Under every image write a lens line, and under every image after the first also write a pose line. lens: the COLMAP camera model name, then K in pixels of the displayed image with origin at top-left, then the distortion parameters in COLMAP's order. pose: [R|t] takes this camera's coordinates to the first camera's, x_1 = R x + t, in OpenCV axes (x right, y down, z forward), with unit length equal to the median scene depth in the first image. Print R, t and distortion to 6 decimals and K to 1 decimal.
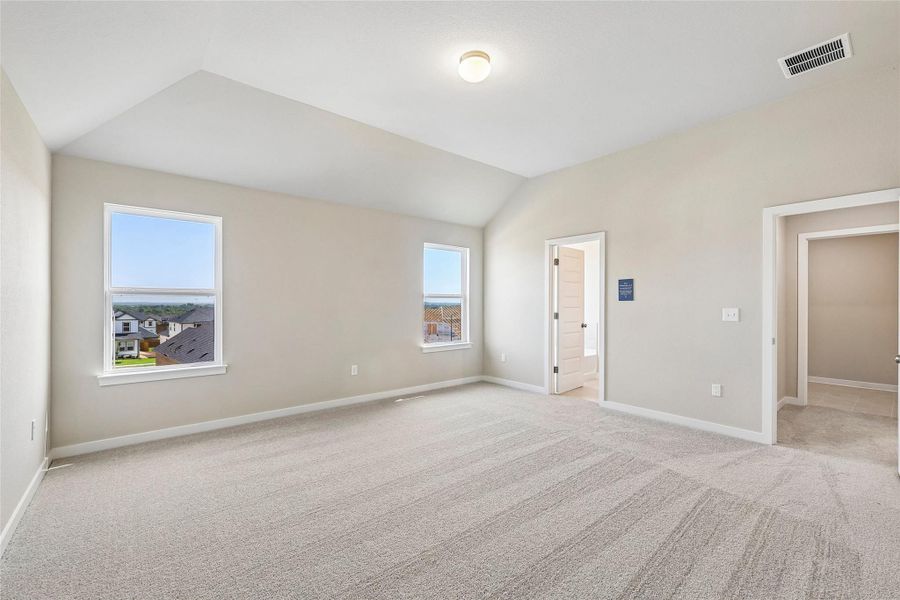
lens RADIAL K [[374.6, 0, 453.4], [0, 374.6, 301.8], [0, 0, 1]] dist [-0.003078, -0.000226]
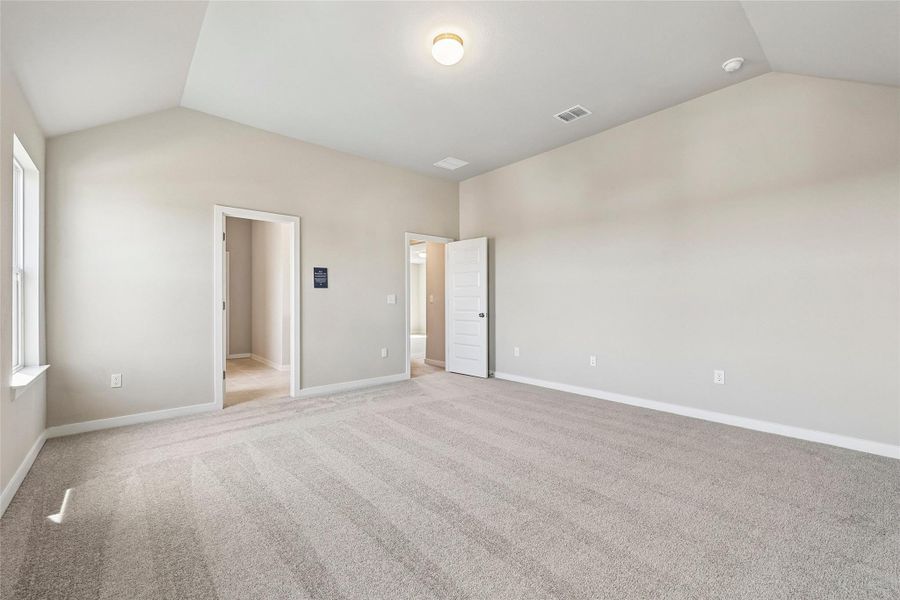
lens RADIAL K [[374.6, 0, 451.0], [0, 374.6, 297.4], [0, 0, 1]] dist [-0.003078, -0.000226]
pose [[-0.006638, 0.007161, 0.999952, -0.597669], [-0.001831, 0.999973, -0.007173, 0.030397], [-0.999976, -0.001878, -0.006624, 0.632012]]
